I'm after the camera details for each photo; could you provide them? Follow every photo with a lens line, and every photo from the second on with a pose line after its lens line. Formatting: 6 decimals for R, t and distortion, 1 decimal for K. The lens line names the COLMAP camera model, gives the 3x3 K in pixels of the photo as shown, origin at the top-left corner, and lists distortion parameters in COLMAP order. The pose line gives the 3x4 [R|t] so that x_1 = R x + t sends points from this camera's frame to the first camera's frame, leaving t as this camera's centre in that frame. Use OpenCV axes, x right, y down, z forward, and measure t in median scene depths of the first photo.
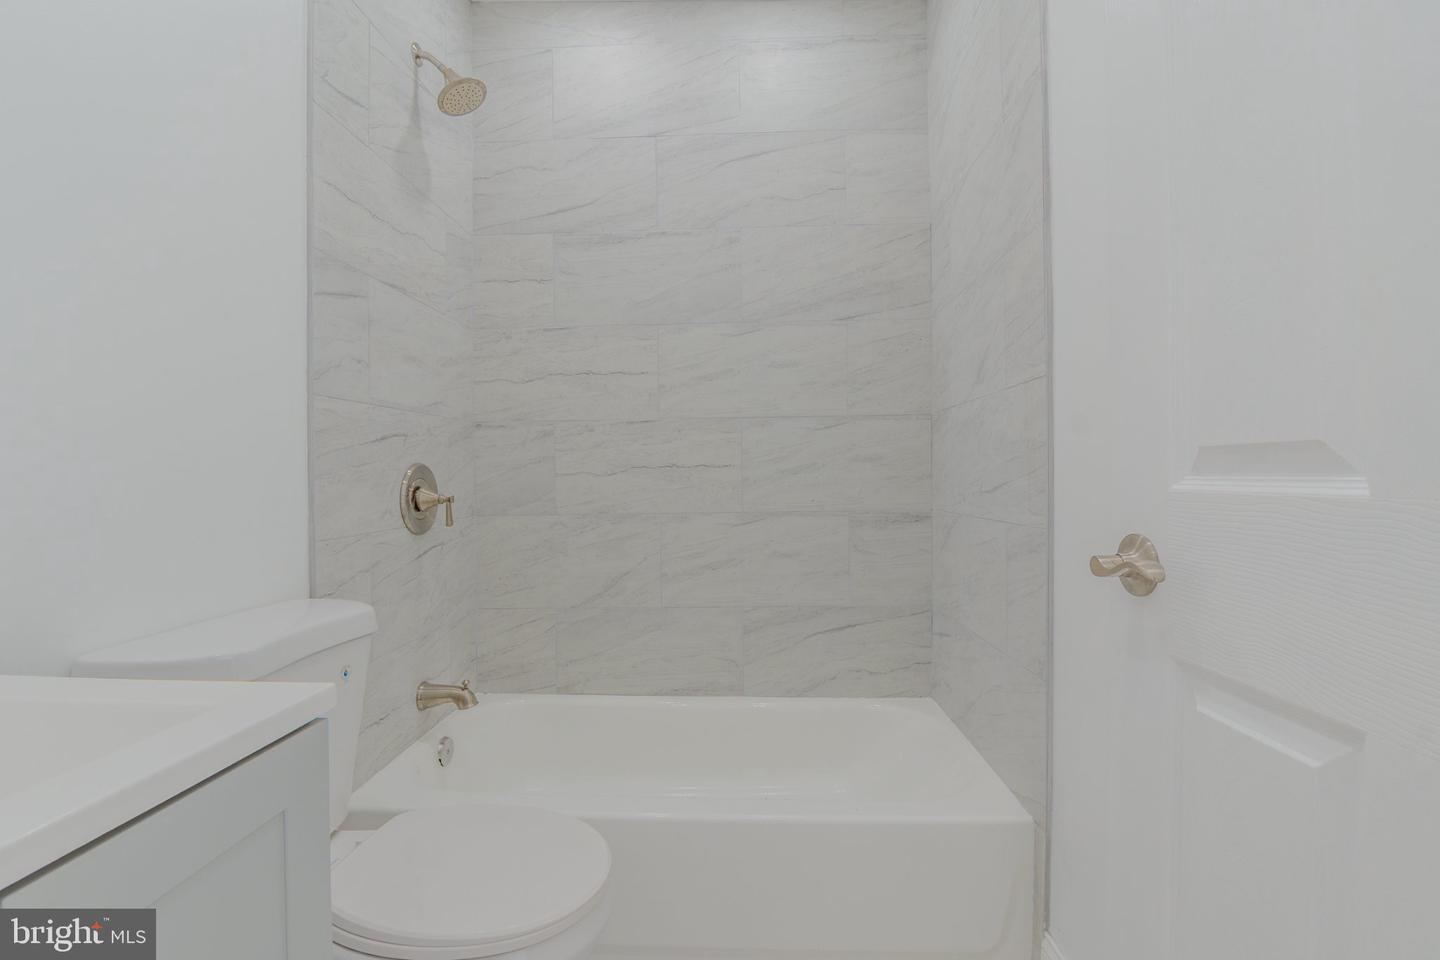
lens RADIAL K [[651.9, 0, 720.4], [0, 651.9, 479.9], [0, 0, 1]] dist [-0.022101, -0.000191]
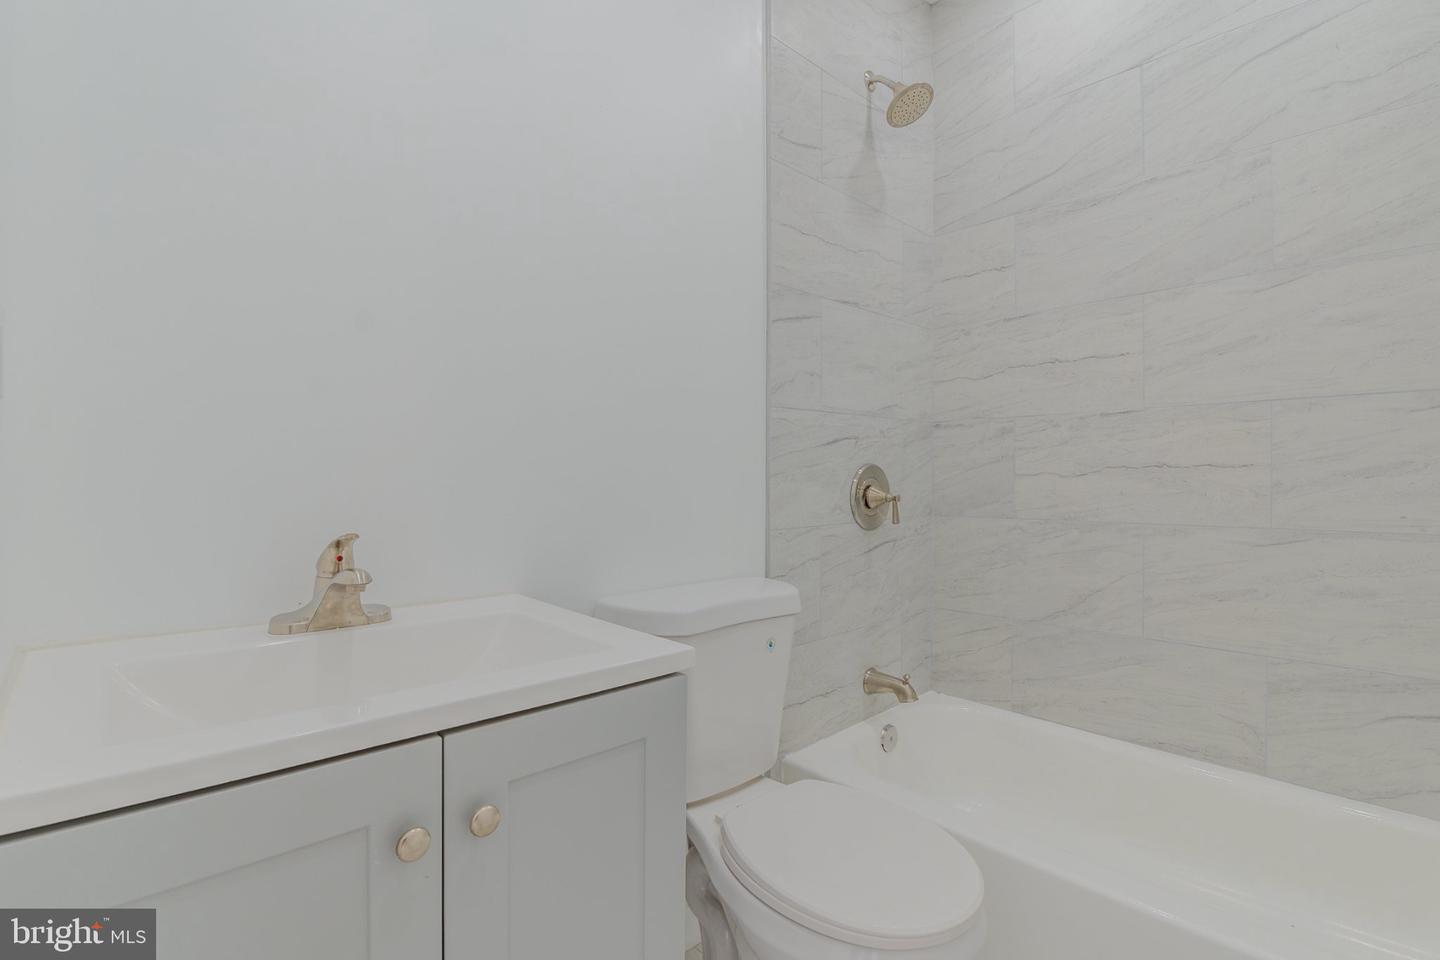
lens RADIAL K [[651.9, 0, 722.6], [0, 651.9, 482.2], [0, 0, 1]] dist [-0.022101, -0.000191]
pose [[0.721547, 0.016475, -0.692170, 0.088433], [-0.012658, 0.999864, 0.010603, -0.002655], [0.692250, 0.001111, 0.721657, 0.047218]]
